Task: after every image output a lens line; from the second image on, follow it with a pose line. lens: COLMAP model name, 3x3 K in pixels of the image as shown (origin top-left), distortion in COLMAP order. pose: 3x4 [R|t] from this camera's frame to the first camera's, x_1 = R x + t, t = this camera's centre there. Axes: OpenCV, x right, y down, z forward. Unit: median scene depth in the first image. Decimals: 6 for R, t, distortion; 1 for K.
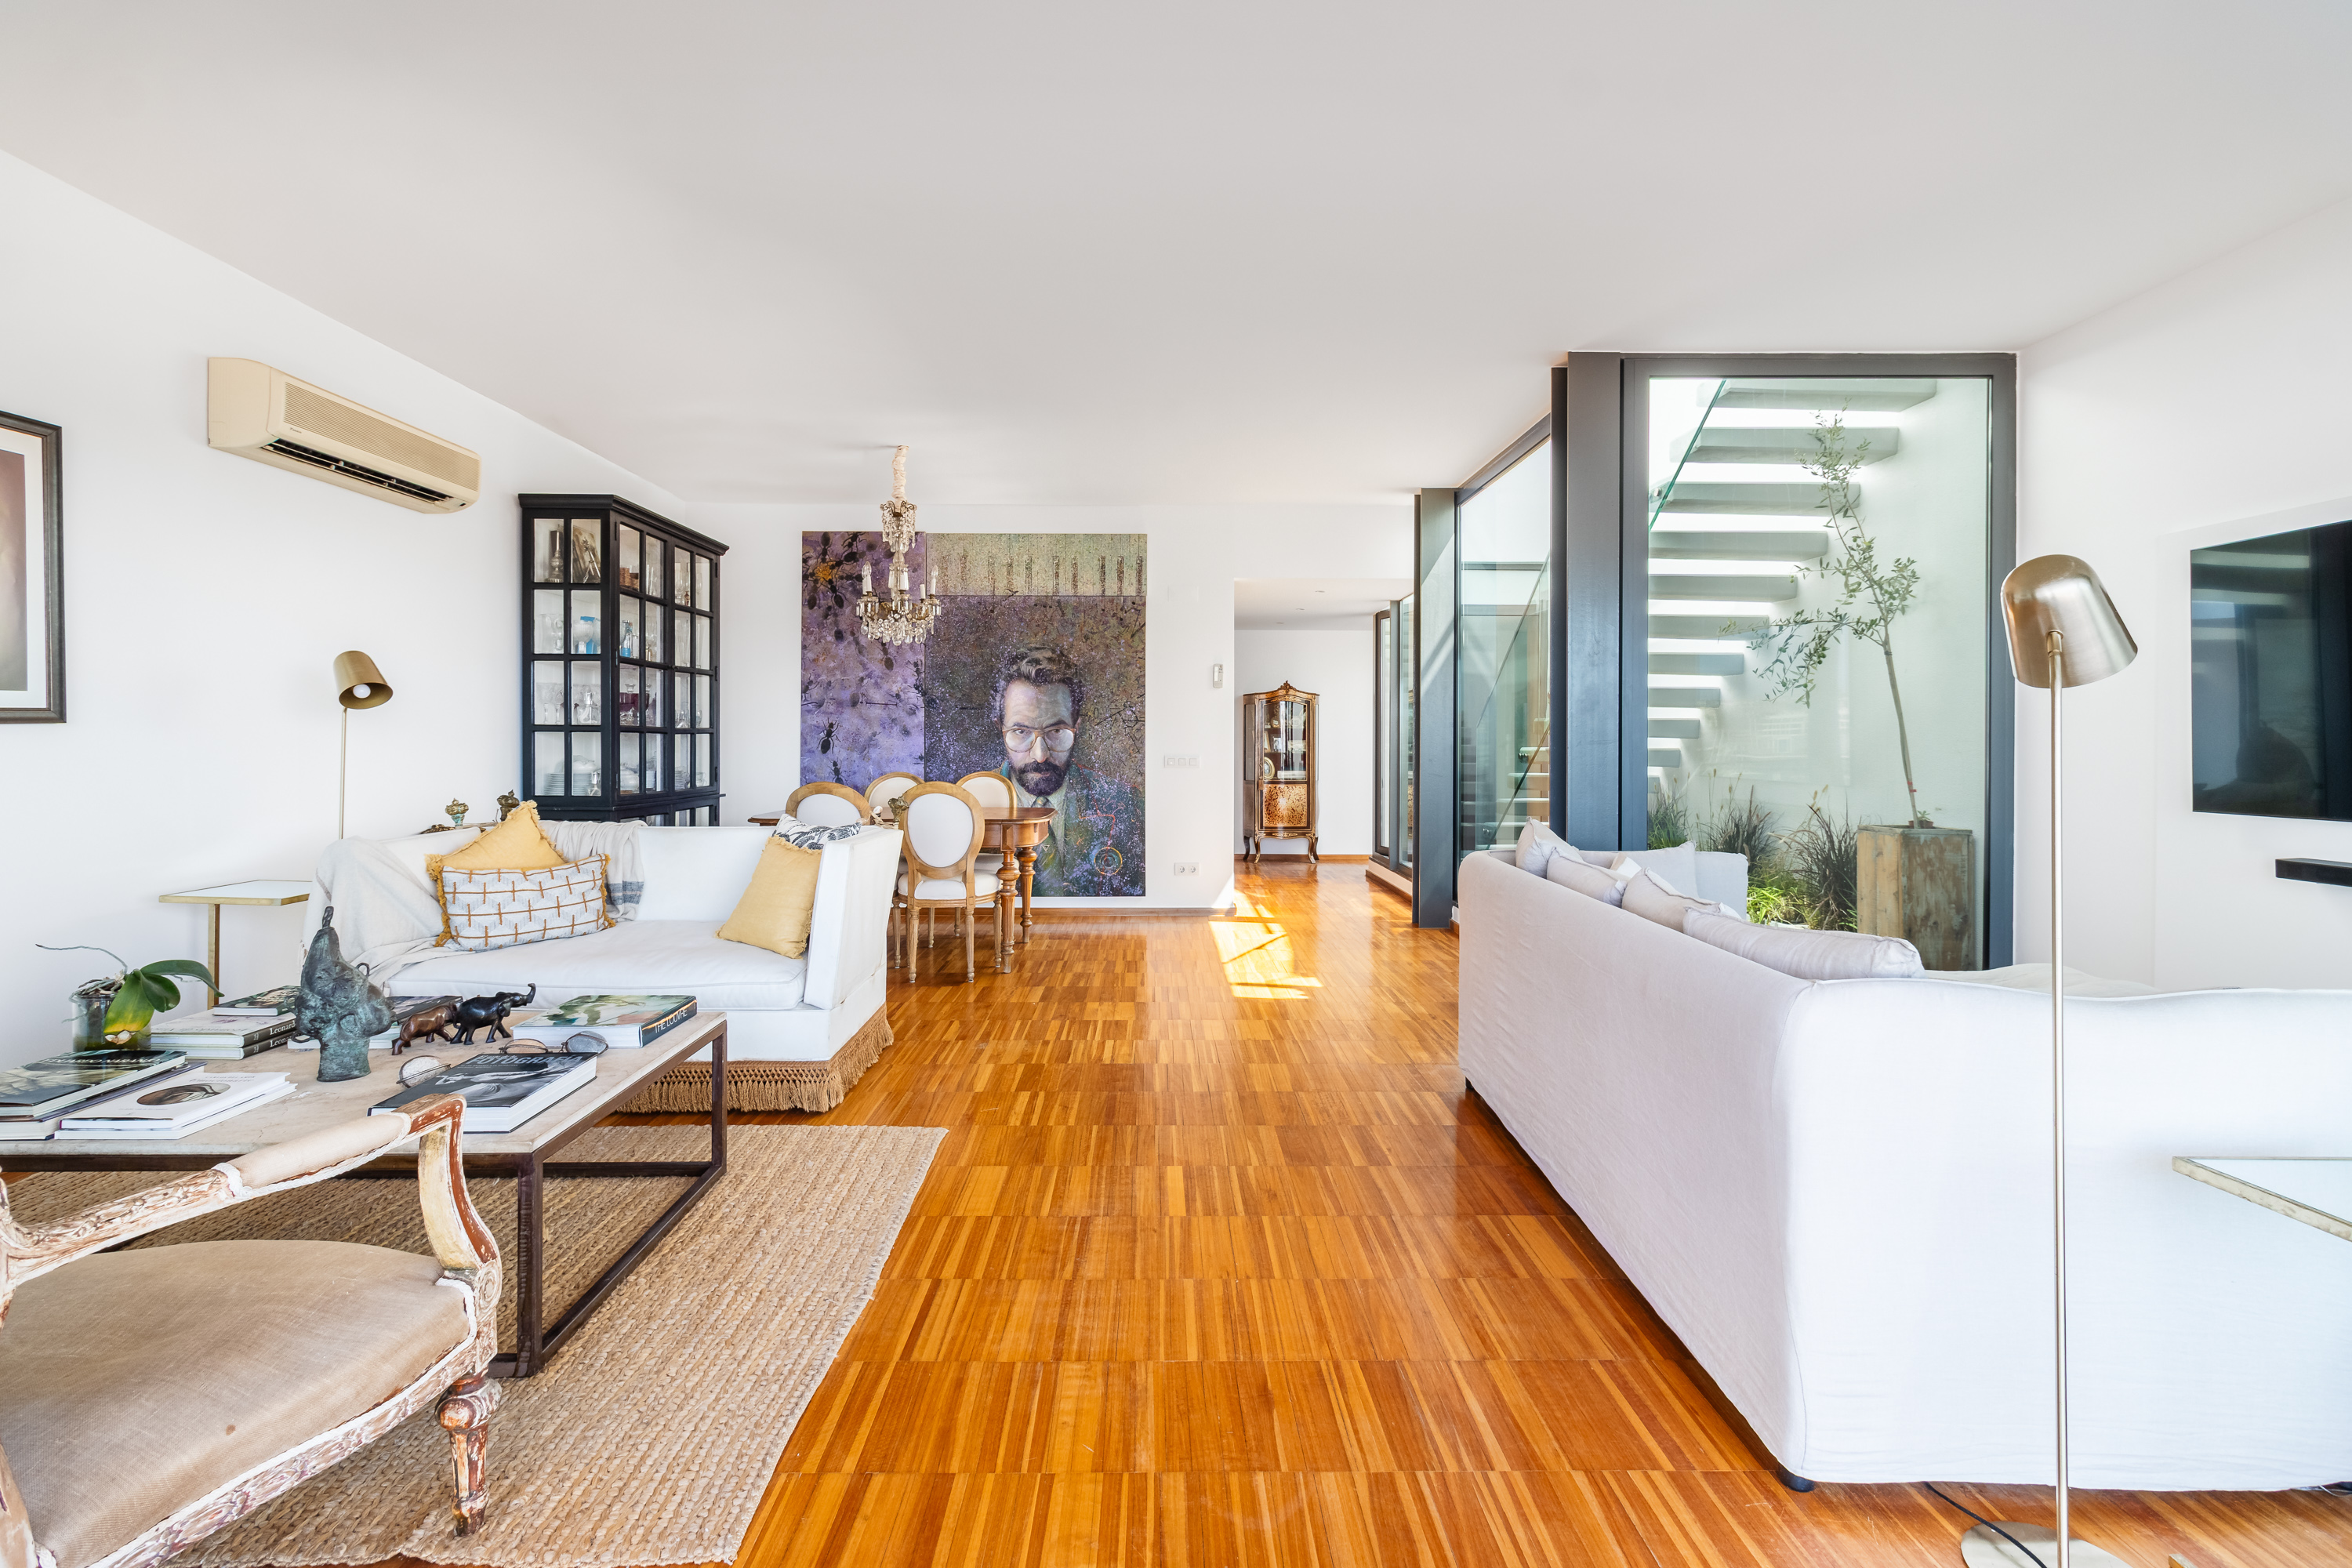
lens RADIAL K [[1087.5, 0, 1169.4], [0, 1087.5, 746.5], [0, 0, 1]] dist [0.001356, 0.000734]
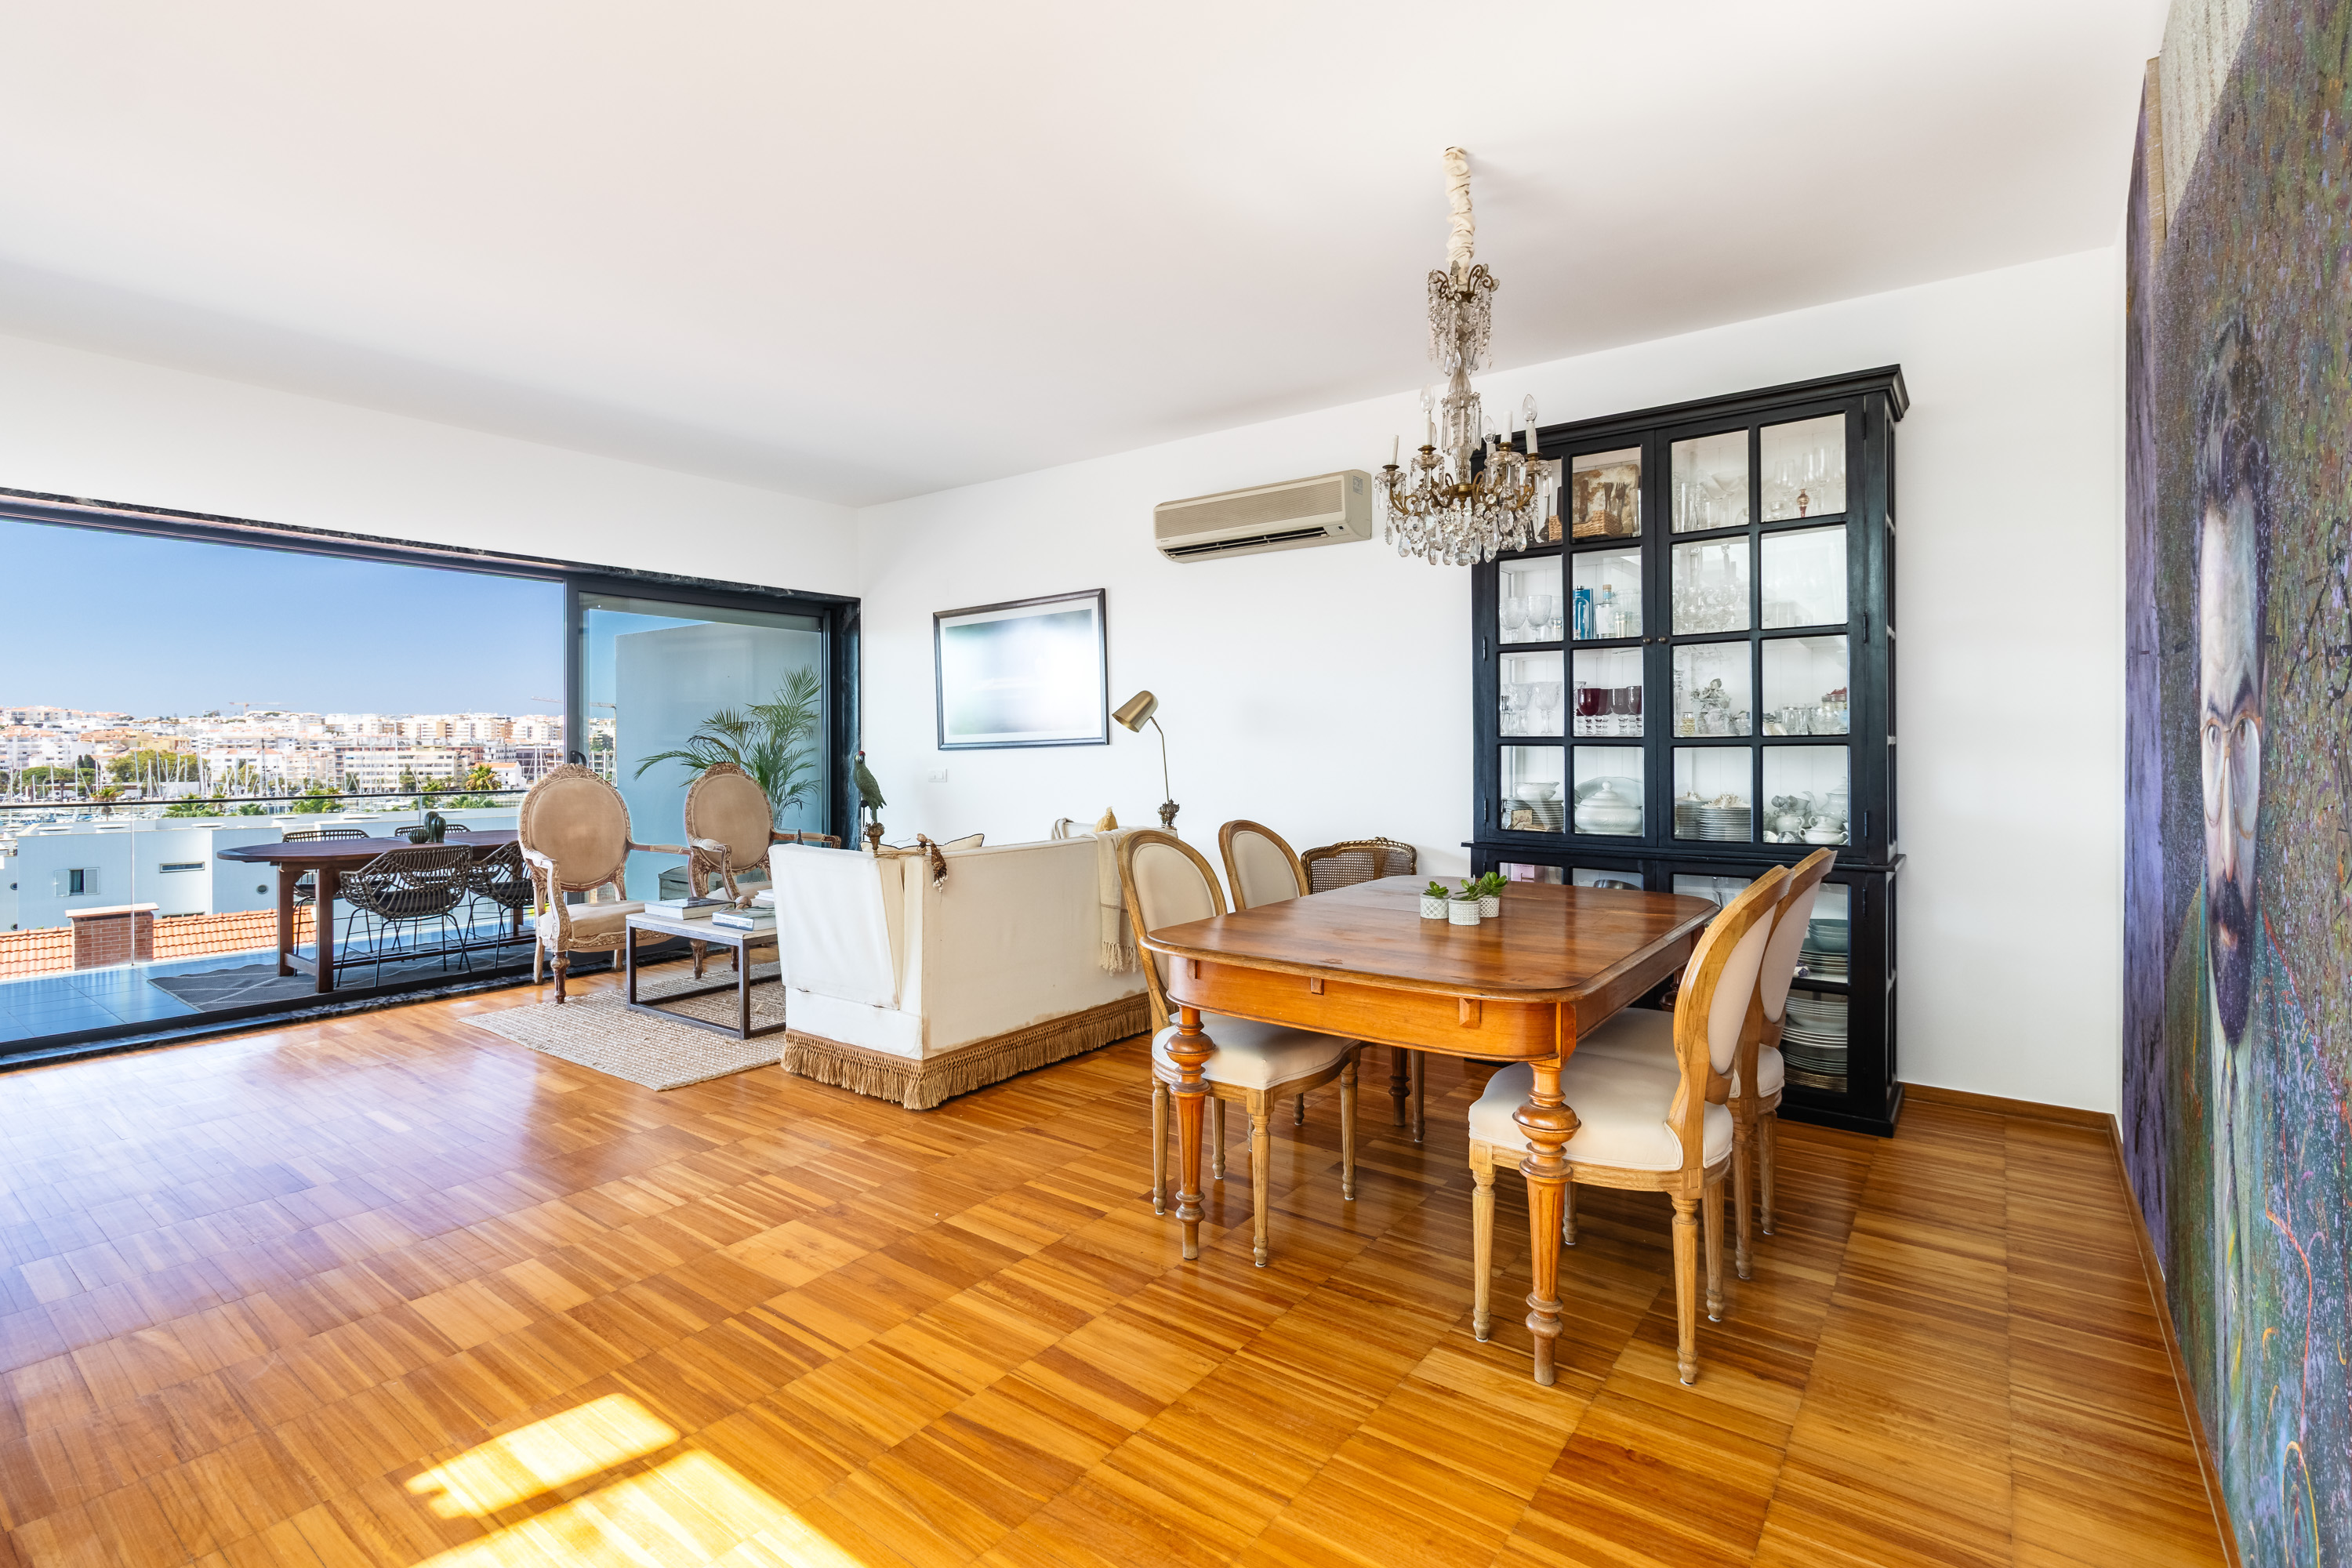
lens RADIAL K [[1087.5, 0, 1169.4], [0, 1087.5, 746.5], [0, 0, 1]] dist [0.001356, 0.000734]
pose [[-0.609839, -0.009895, -0.792463, 0.173491], [-0.008518, 0.999946, -0.005930, -0.004210], [0.792479, 0.003134, -0.609891, 0.964028]]
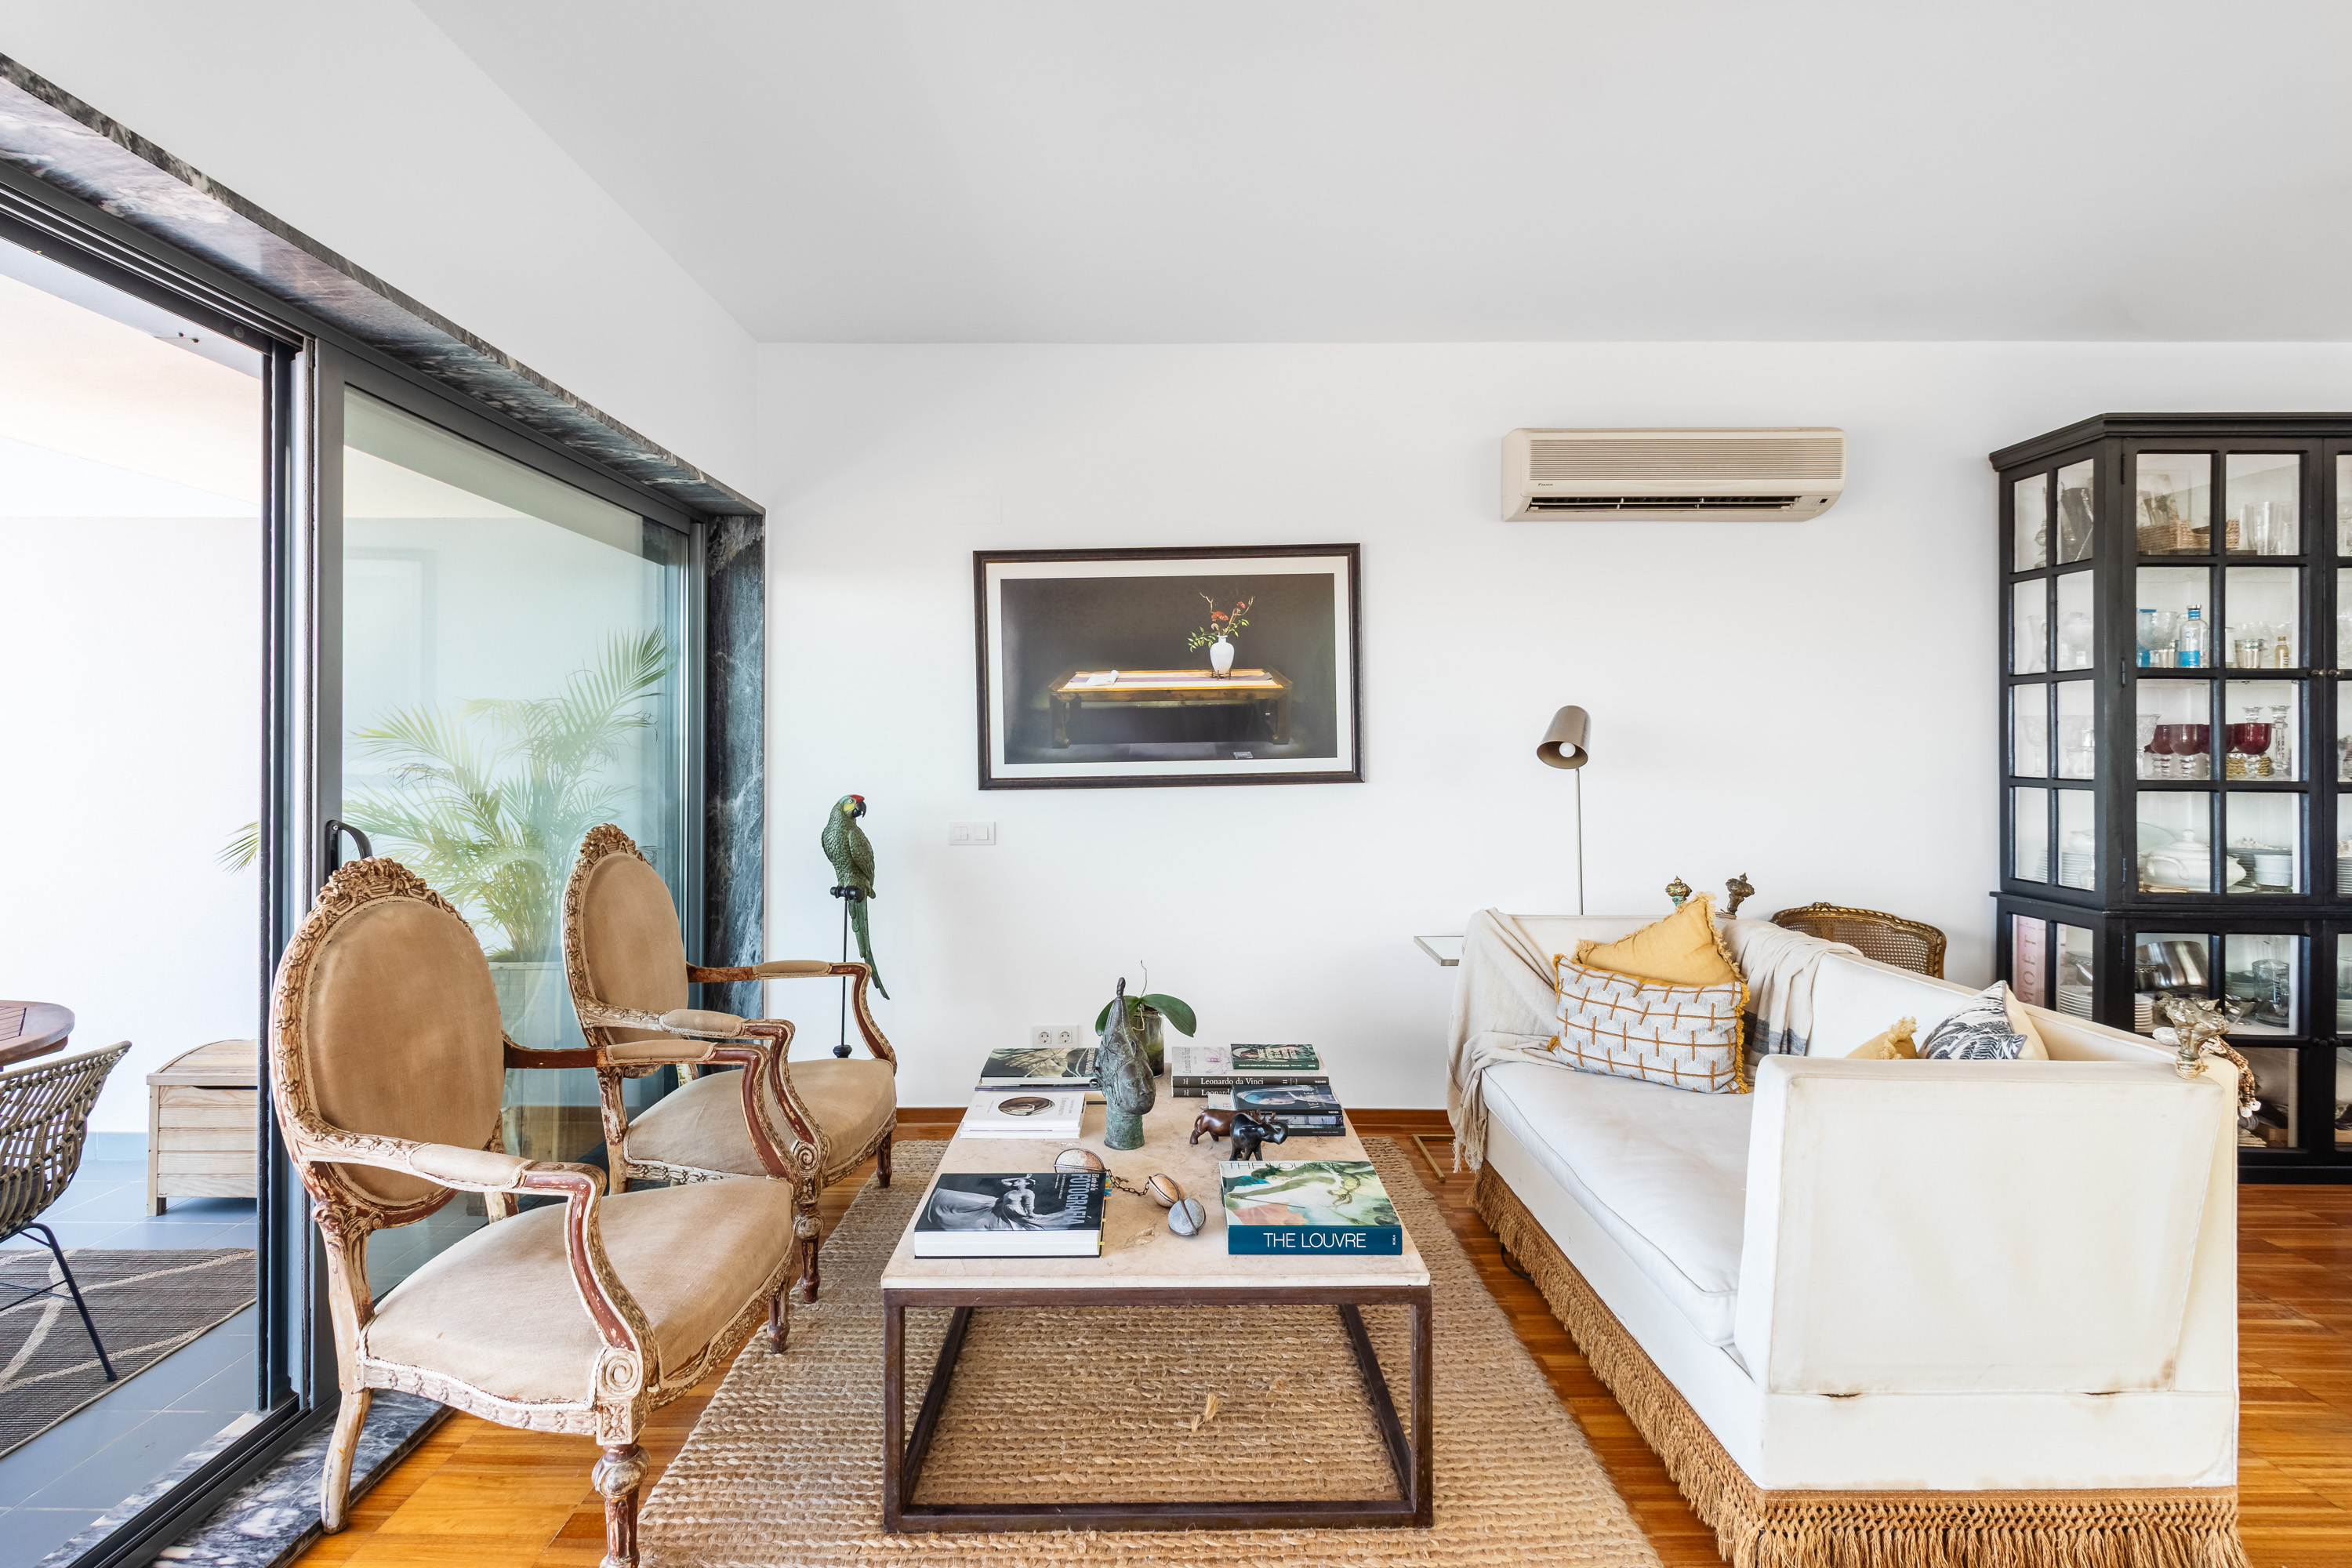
lens RADIAL K [[1087.5, 0, 1169.4], [0, 1087.5, 746.5], [0, 0, 1]] dist [0.001356, 0.000734]
pose [[-0.023385, -0.008715, -0.999689, 0.093135], [-0.005890, 0.999946, -0.008579, -0.022034], [0.999709, 0.005688, -0.023435, 0.349656]]
